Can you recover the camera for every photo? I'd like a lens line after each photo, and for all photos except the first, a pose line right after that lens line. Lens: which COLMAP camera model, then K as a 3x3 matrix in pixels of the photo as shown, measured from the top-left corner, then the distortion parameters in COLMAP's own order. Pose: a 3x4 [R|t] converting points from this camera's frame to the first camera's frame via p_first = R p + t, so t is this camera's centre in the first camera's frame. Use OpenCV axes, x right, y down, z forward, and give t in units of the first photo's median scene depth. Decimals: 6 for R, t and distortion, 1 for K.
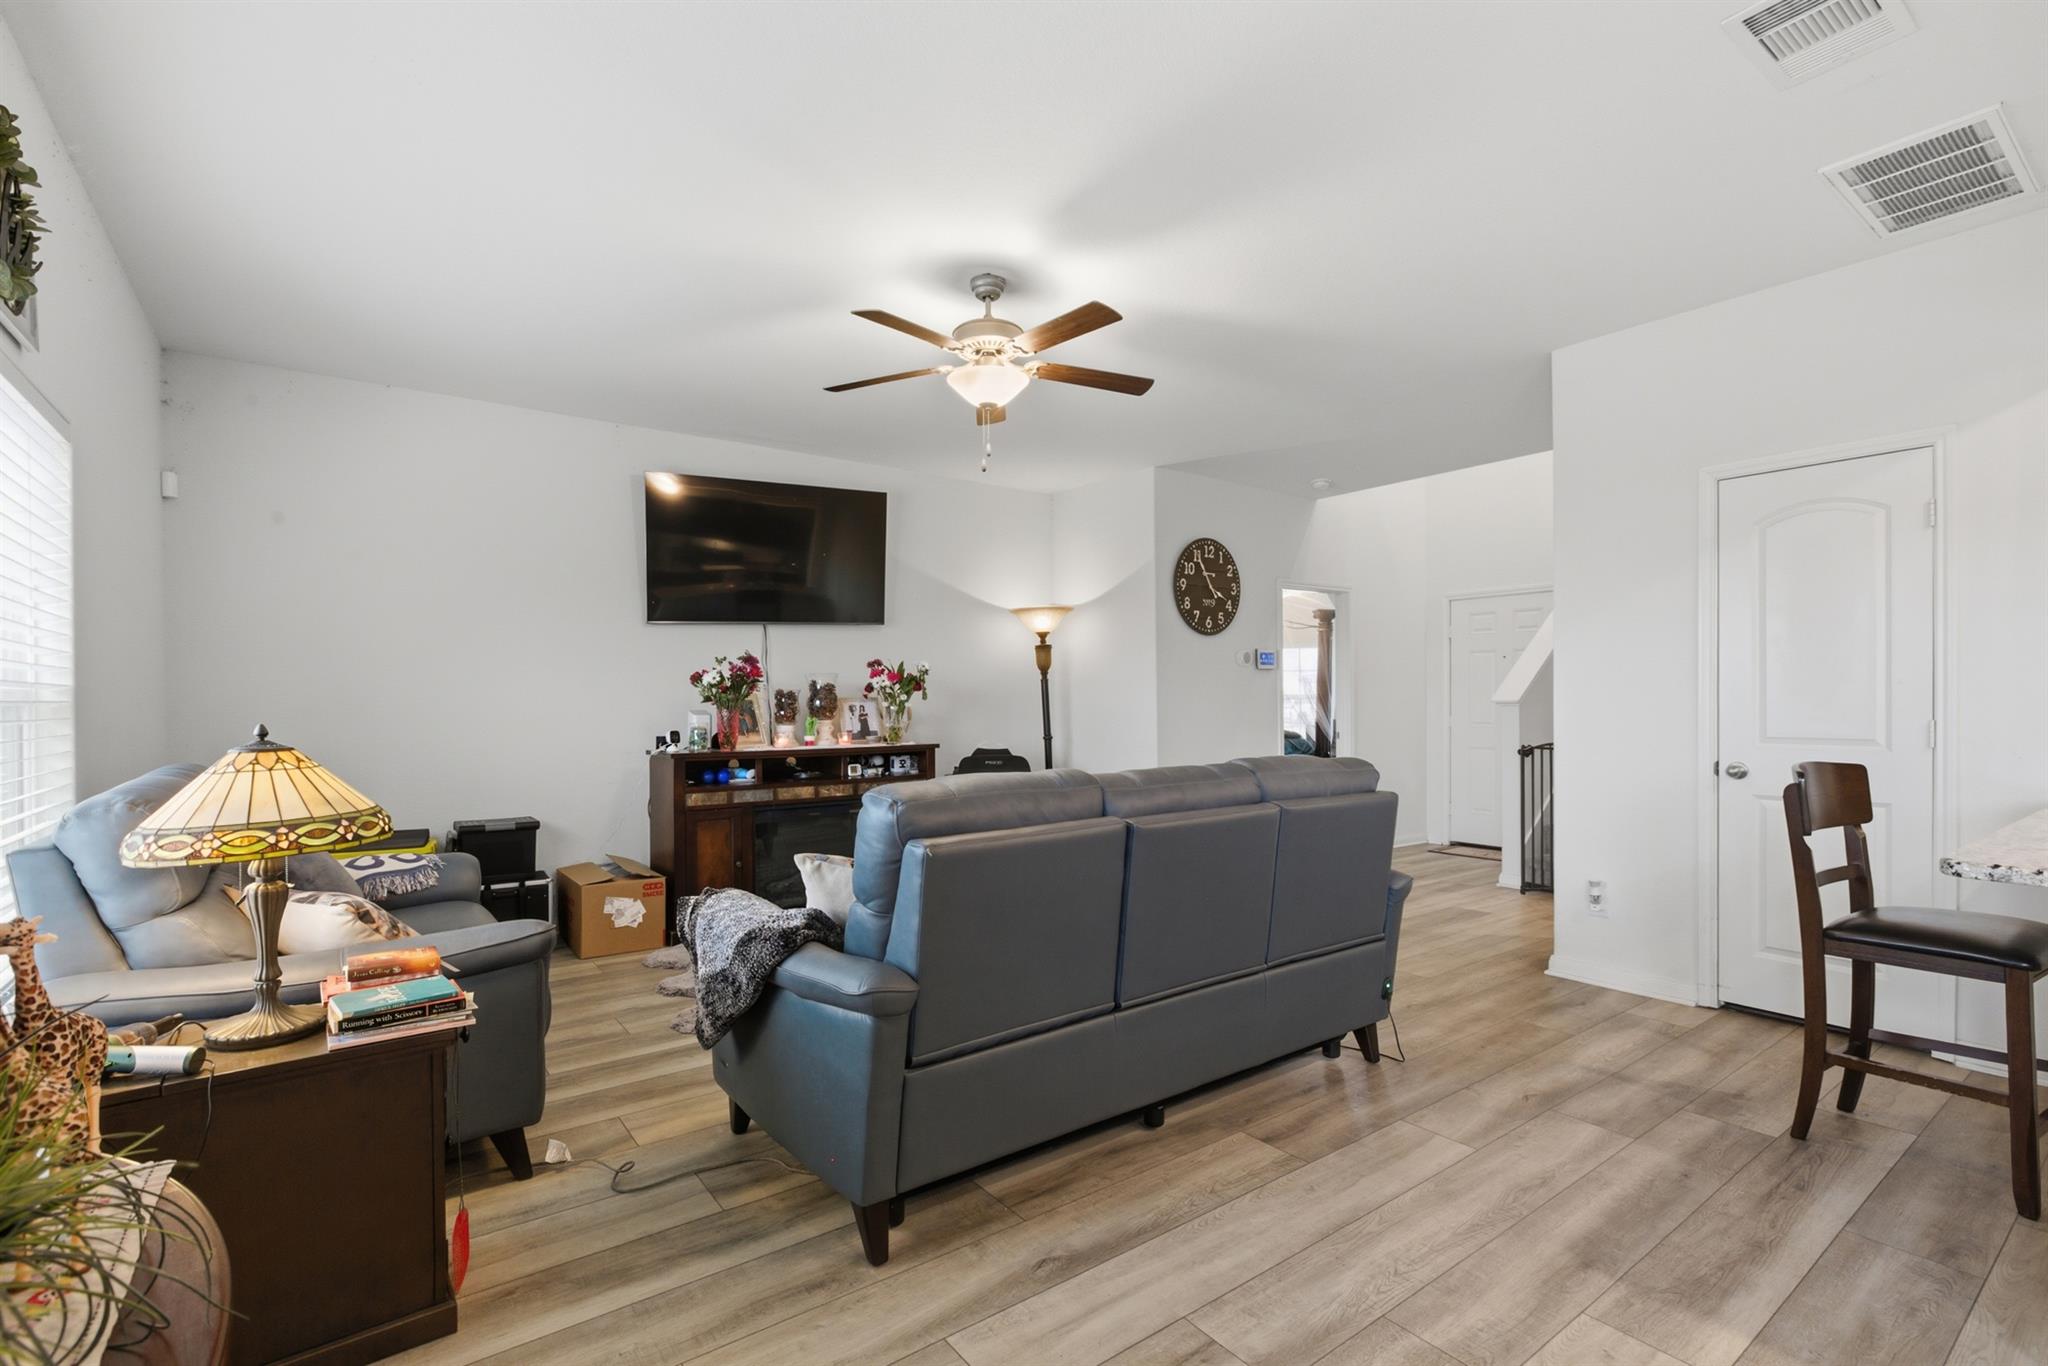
lens RADIAL K [[938.7, 0, 1013.3], [0, 938.7, 698.5], [0, 0, 1]] dist [-0.001523, 0.004945]
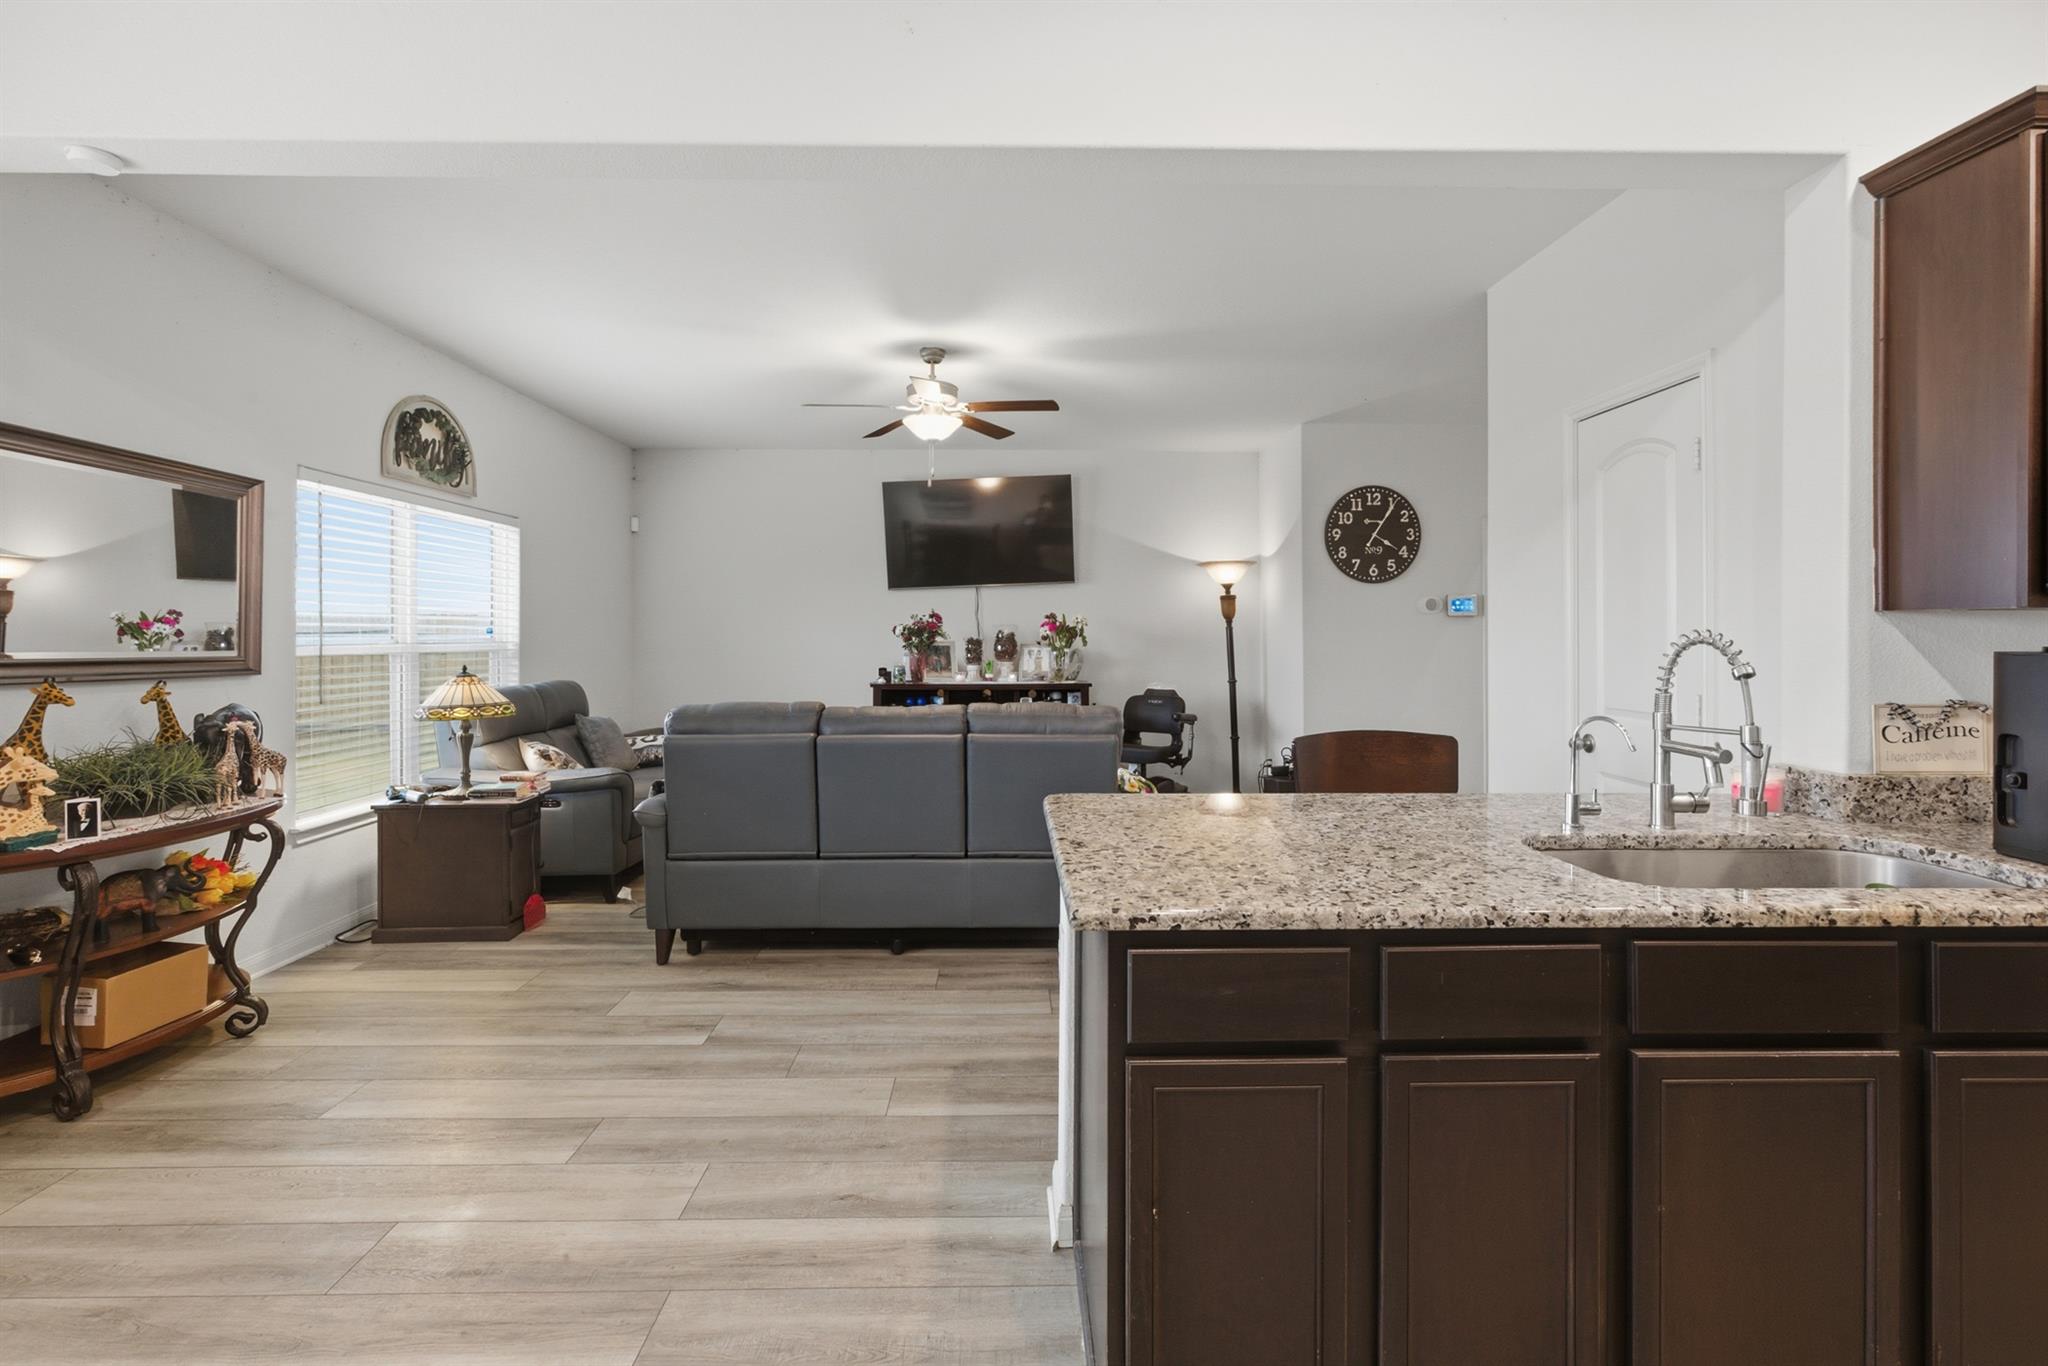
lens RADIAL K [[953.2, 0, 1016.7], [0, 953.2, 629.1], [0, 0, 1]] dist [-0.001442, 0.000043]
pose [[0.811770, 0.002001, -0.583973, 0.737231], [-0.002075, 0.999998, 0.000542, -0.028562], [0.583973, 0.000772, 0.811773, -0.054426]]
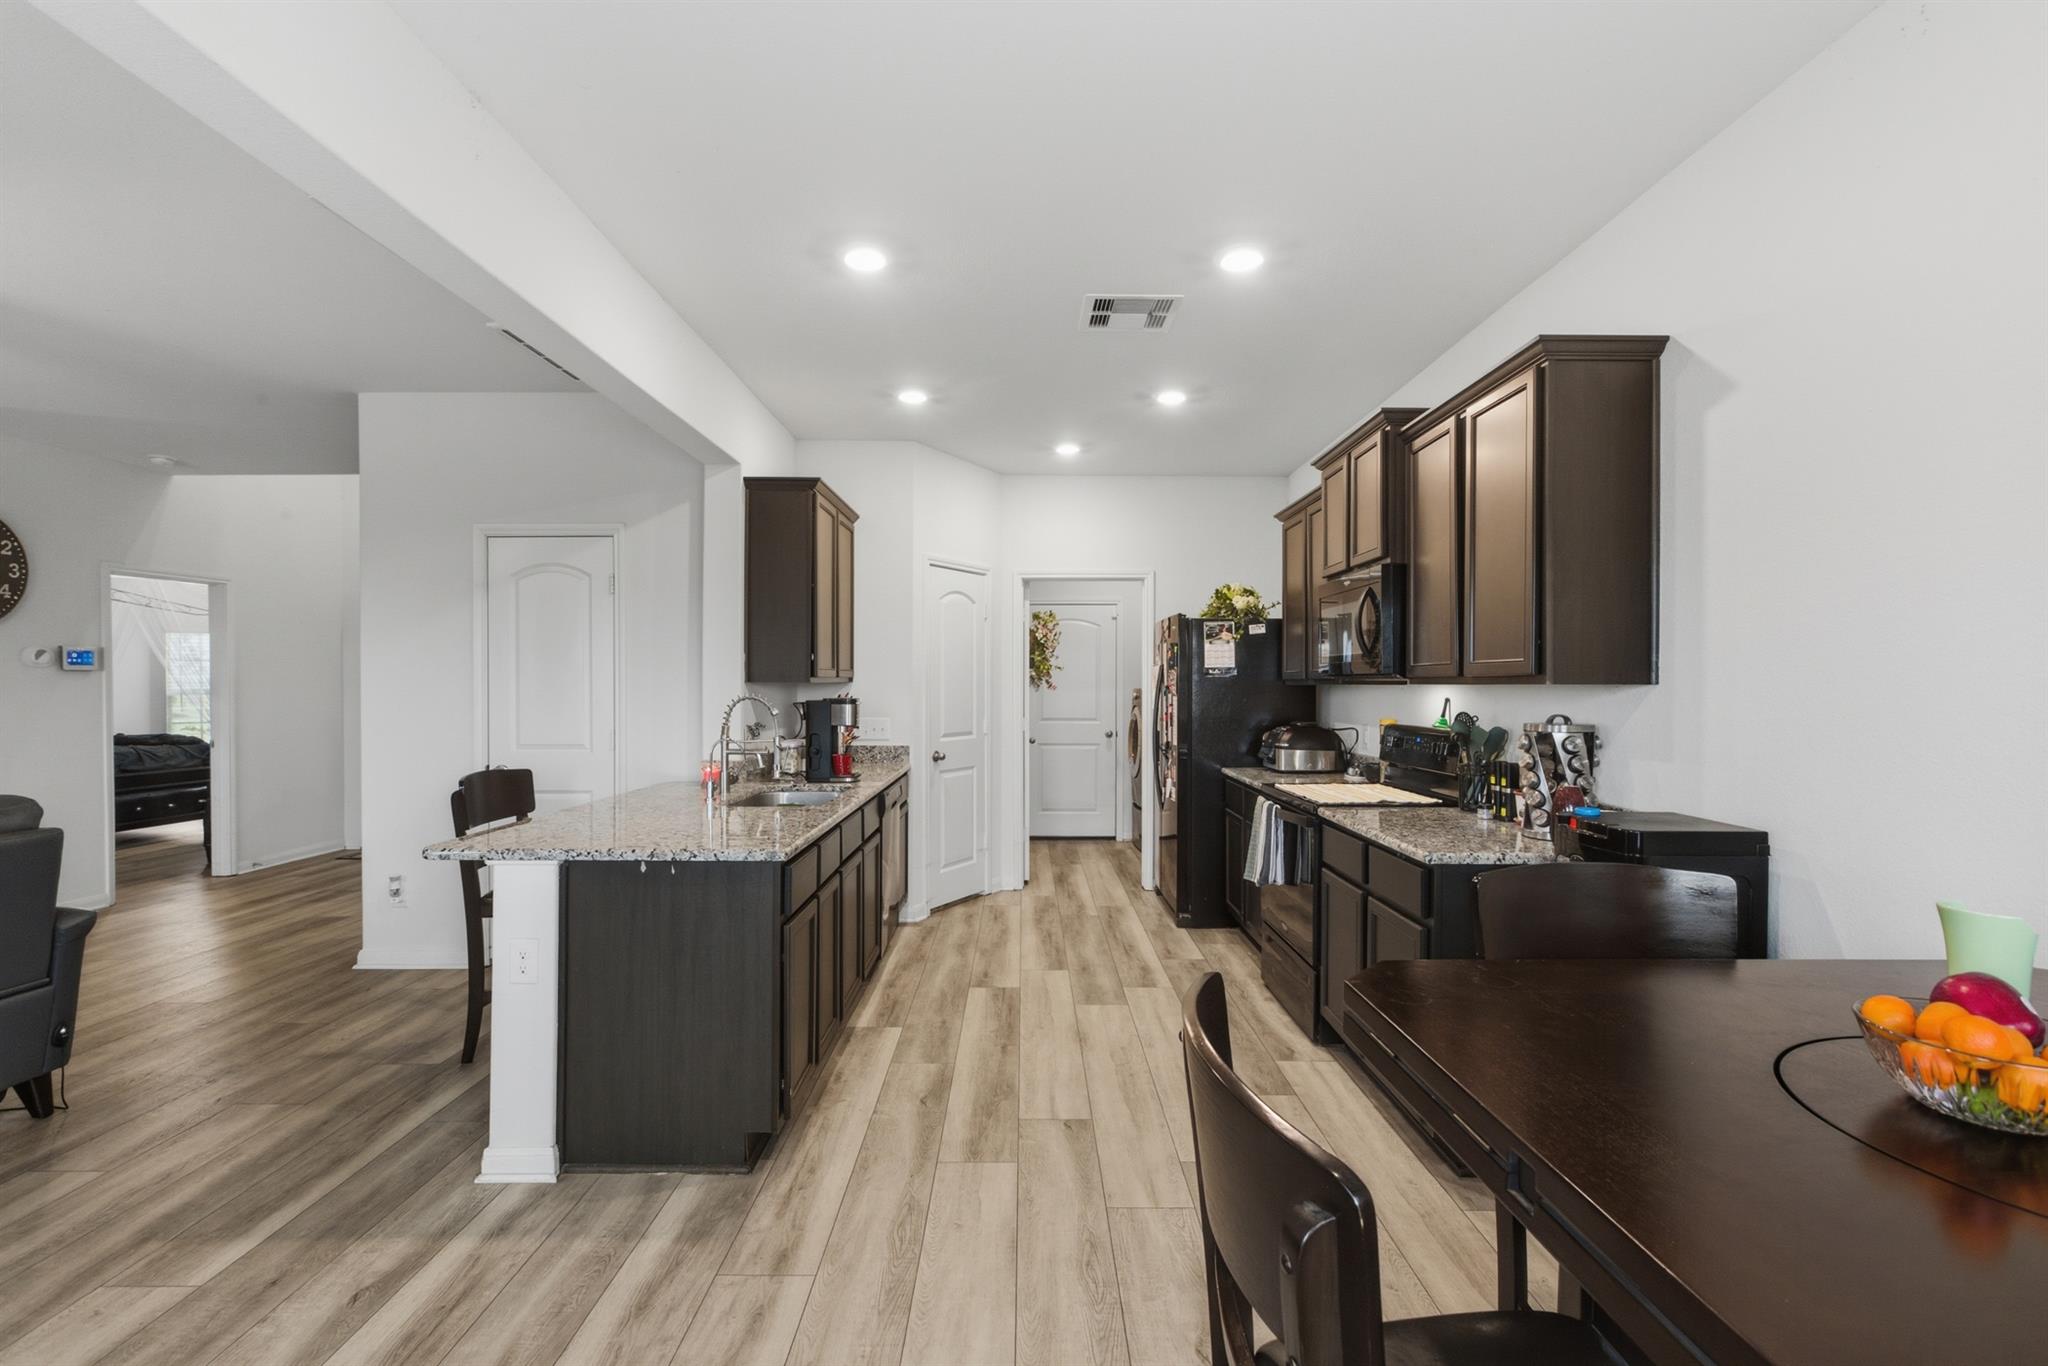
lens RADIAL K [[938.7, 0, 1013.3], [0, 938.7, 698.5], [0, 0, 1]] dist [-0.001523, 0.004945]
pose [[0.601627, -0.005877, 0.798756, 0.160889], [-0.006974, 0.999896, 0.012610, -0.036622], [-0.798747, -0.013157, 0.601524, -0.252393]]
